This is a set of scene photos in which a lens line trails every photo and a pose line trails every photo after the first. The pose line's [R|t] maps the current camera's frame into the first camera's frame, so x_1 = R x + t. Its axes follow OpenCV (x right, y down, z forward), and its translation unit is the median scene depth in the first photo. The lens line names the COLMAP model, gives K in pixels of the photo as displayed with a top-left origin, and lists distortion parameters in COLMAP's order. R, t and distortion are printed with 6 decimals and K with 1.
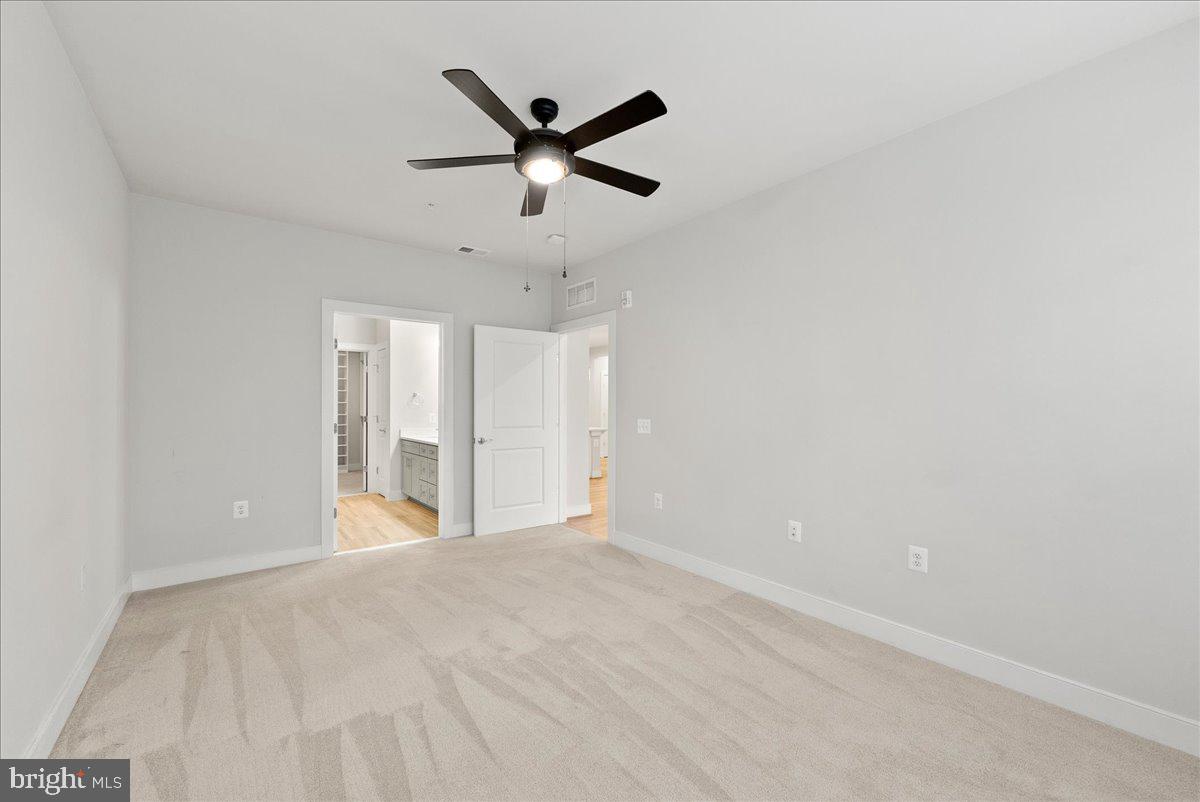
lens RADIAL K [[494.7, 0, 593.9], [0, 494.7, 405.1], [0, 0, 1]] dist [-0.001089, -0.000461]
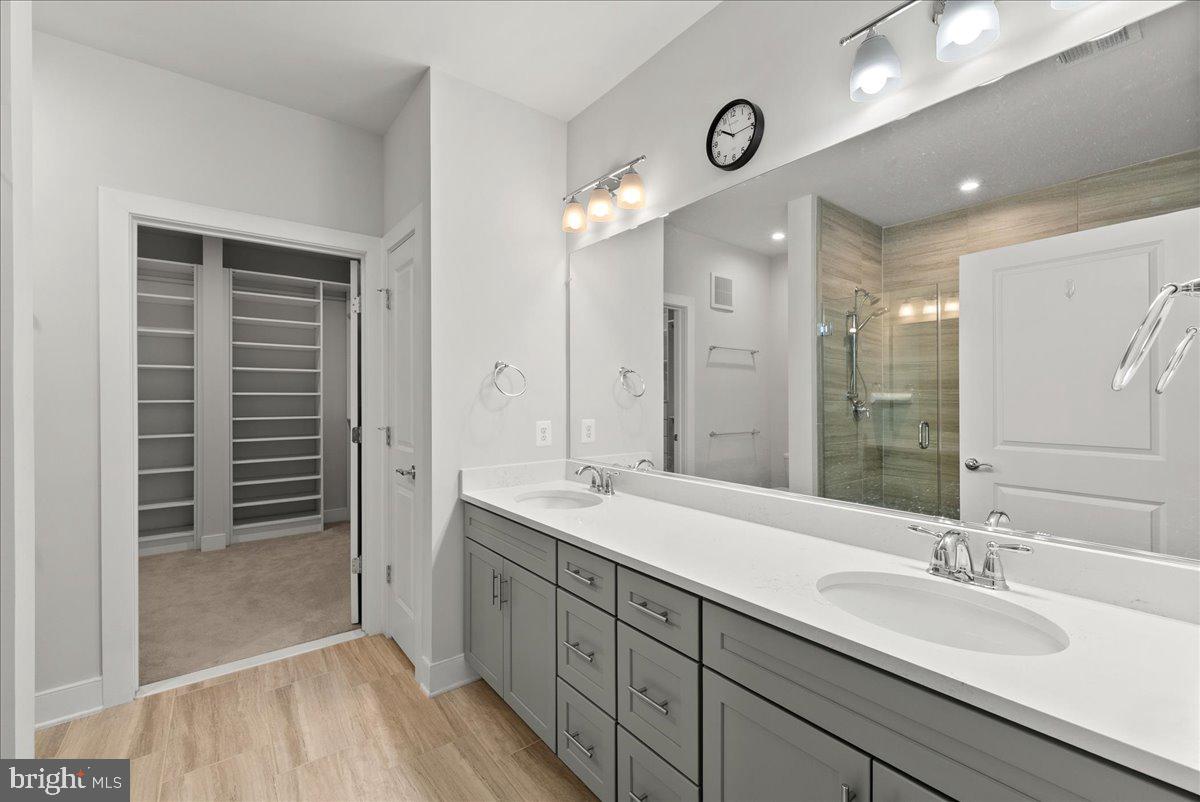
lens RADIAL K [[494.7, 0, 593.9], [0, 494.7, 405.1], [0, 0, 1]] dist [-0.001089, -0.000461]
pose [[0.999941, 0.001617, 0.010742, -0.292722], [-0.001715, 0.999958, 0.009030, 0.001716], [-0.010727, -0.009048, 0.999902, 0.638810]]
